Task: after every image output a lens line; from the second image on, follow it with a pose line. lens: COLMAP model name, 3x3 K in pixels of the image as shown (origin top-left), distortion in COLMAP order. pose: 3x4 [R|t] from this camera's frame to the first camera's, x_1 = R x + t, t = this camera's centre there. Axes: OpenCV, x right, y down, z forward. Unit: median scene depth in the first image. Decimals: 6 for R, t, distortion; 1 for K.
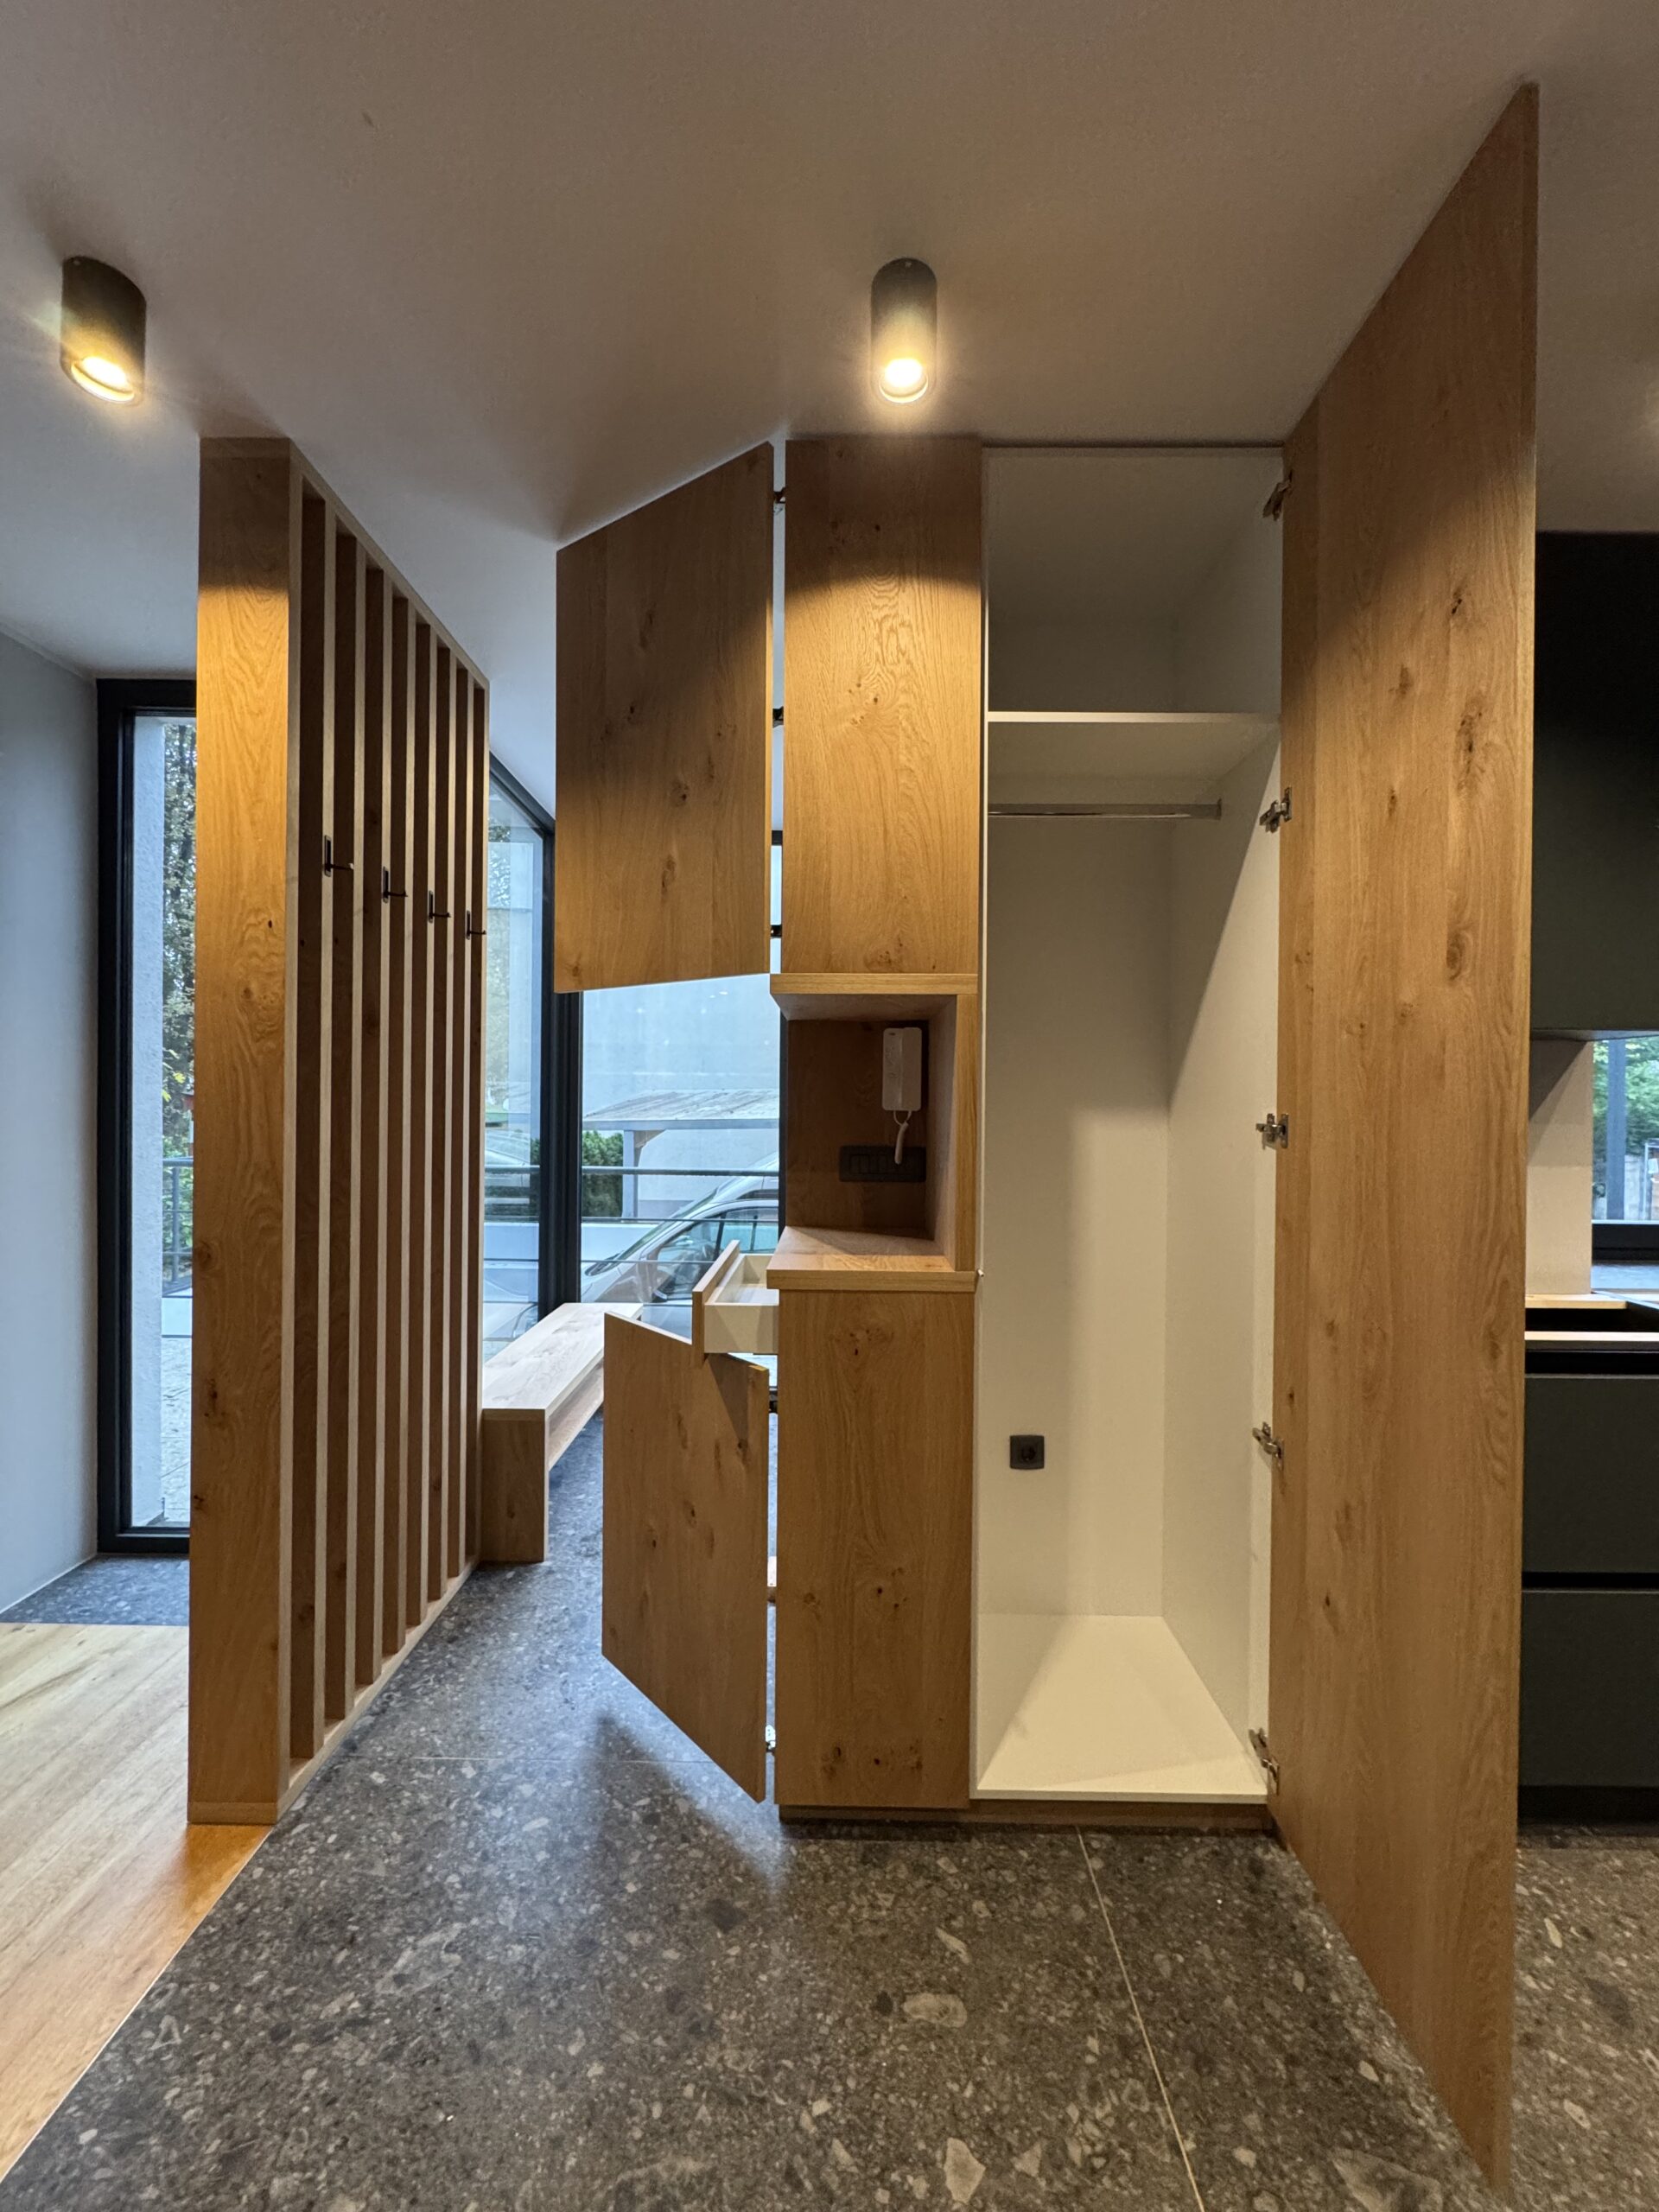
lens RADIAL K [[872.6, 0, 838.4], [0, 872.6, 1106.3], [0, 0, 1]] dist [-0.003534, 0.000828]
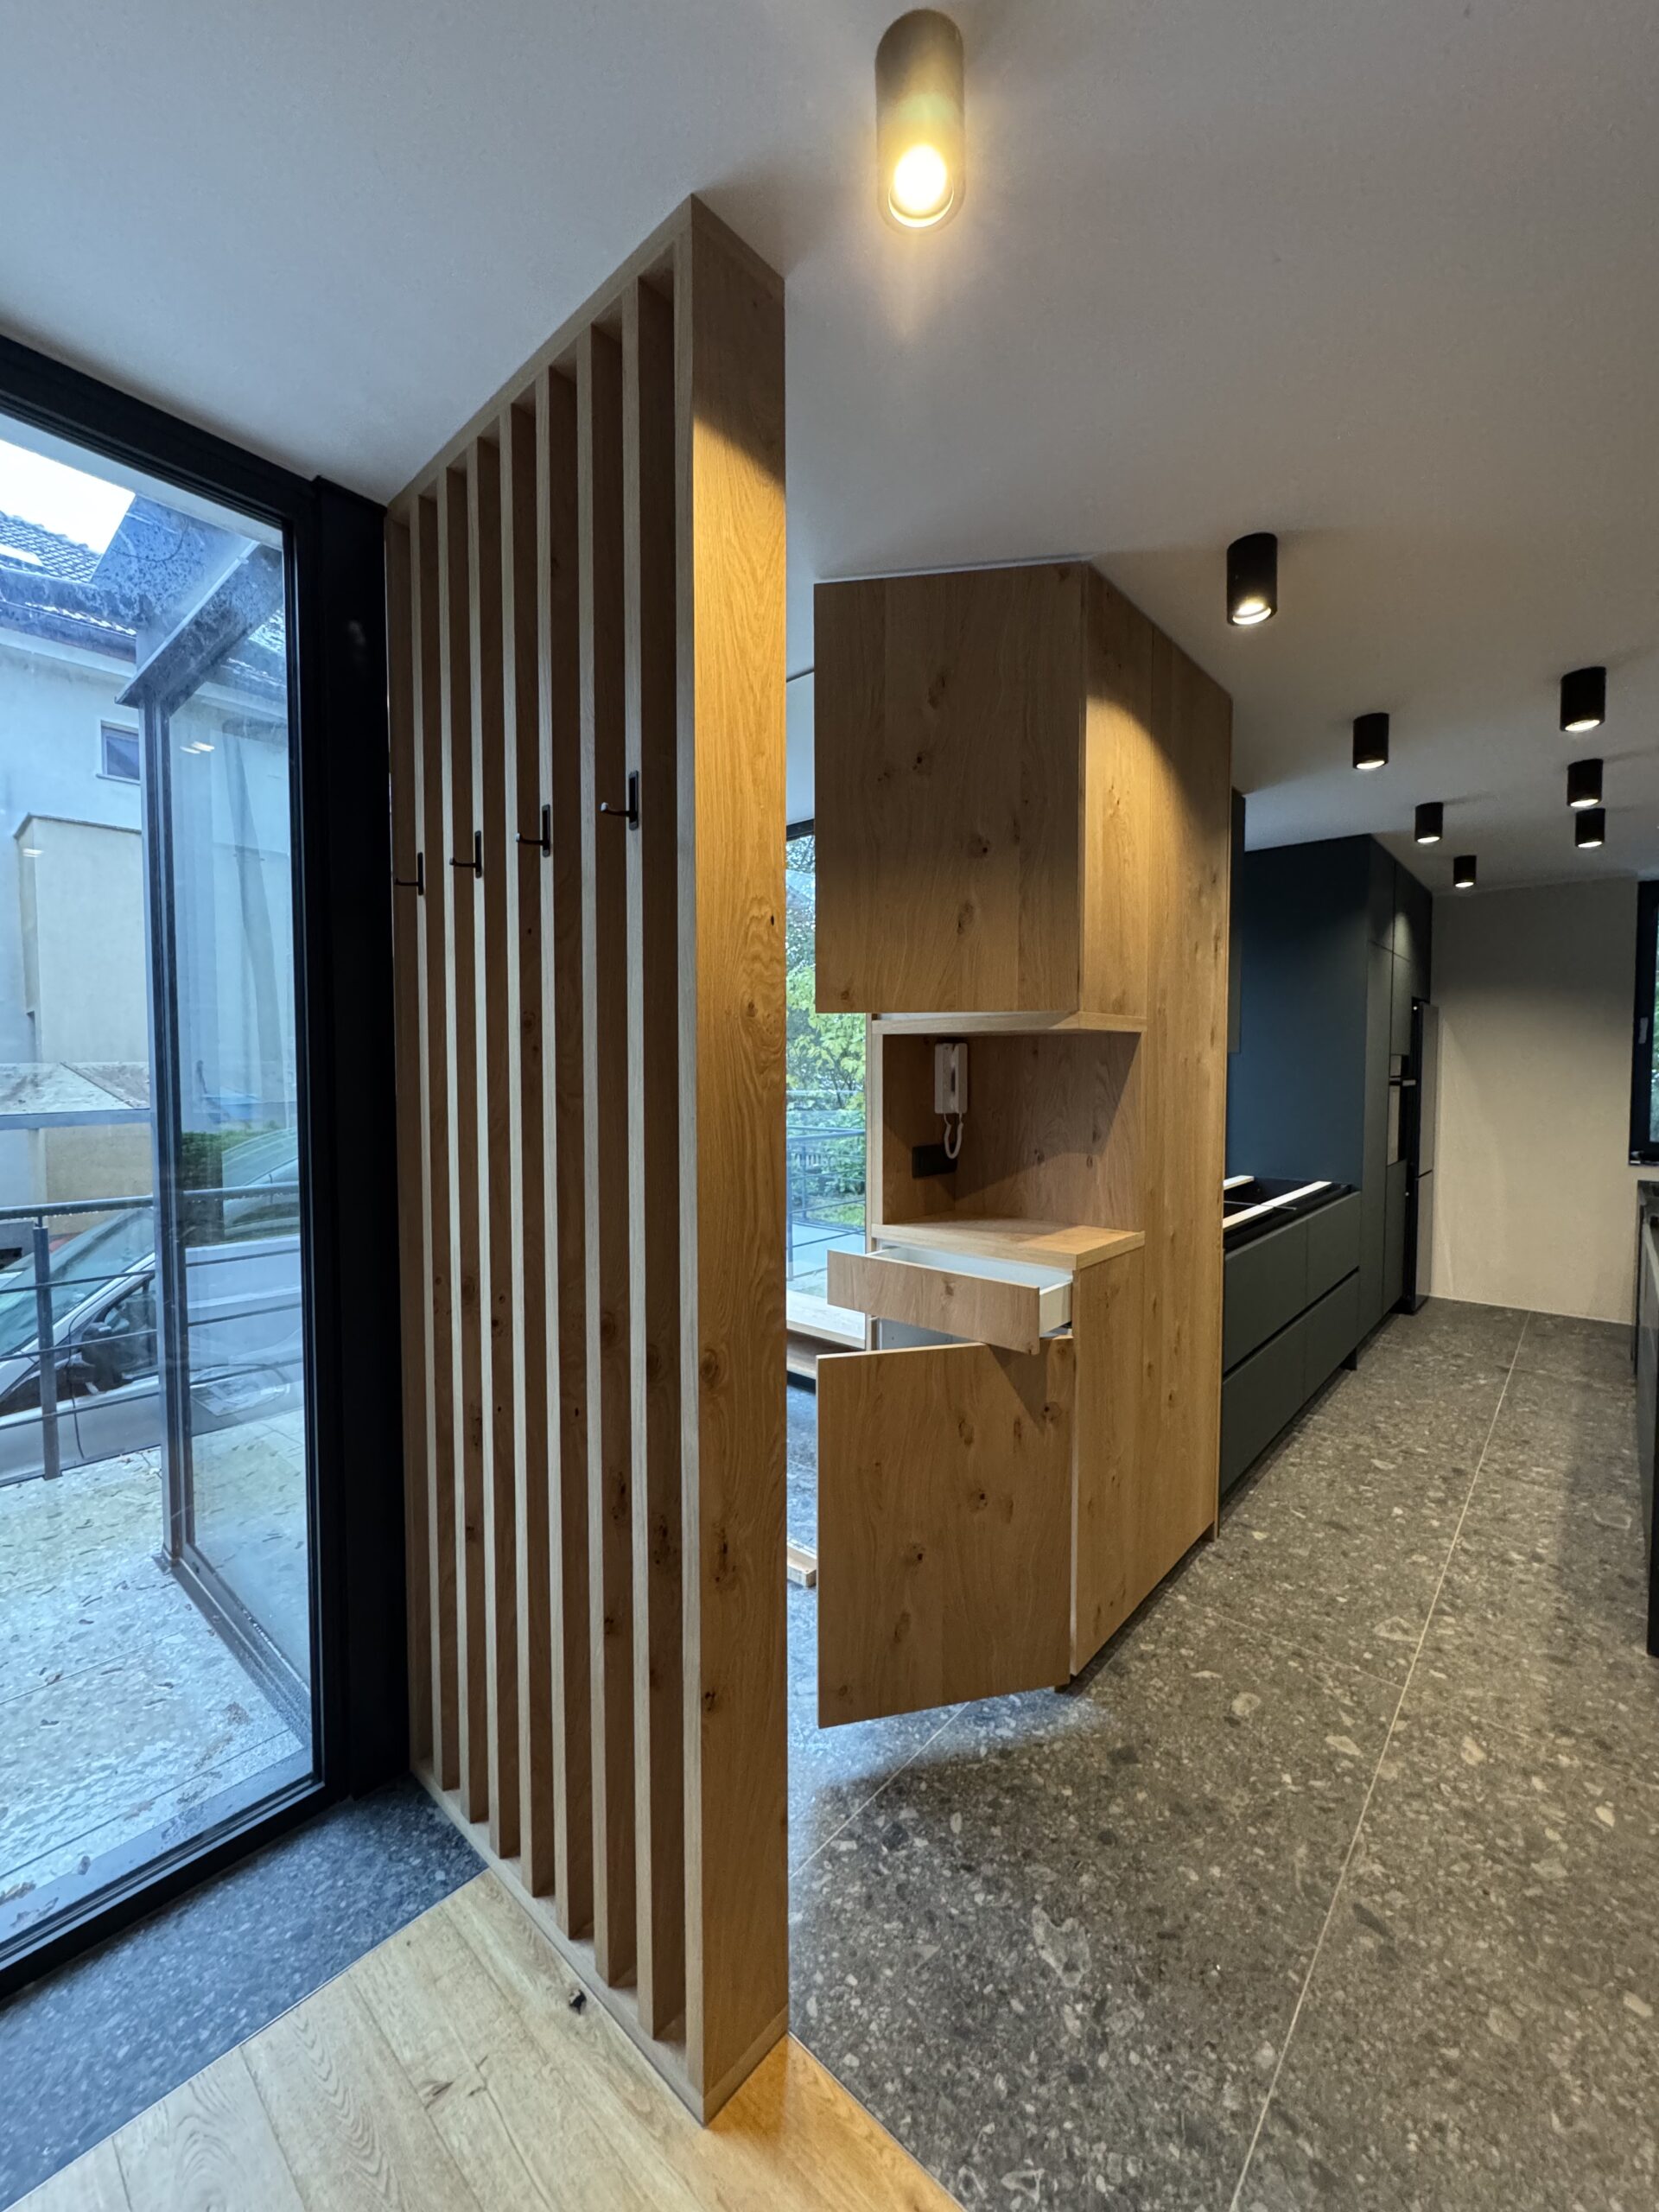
lens RADIAL K [[872.6, 0, 829.3], [0, 872.6, 1102.4], [0, 0, 1]] dist [-0.003534, 0.000828]
pose [[0.660374, -0.037680, 0.749991, -1.229033], [0.007345, 0.999017, 0.043723, -0.083450], [-0.750901, -0.023365, 0.660001, 0.459920]]
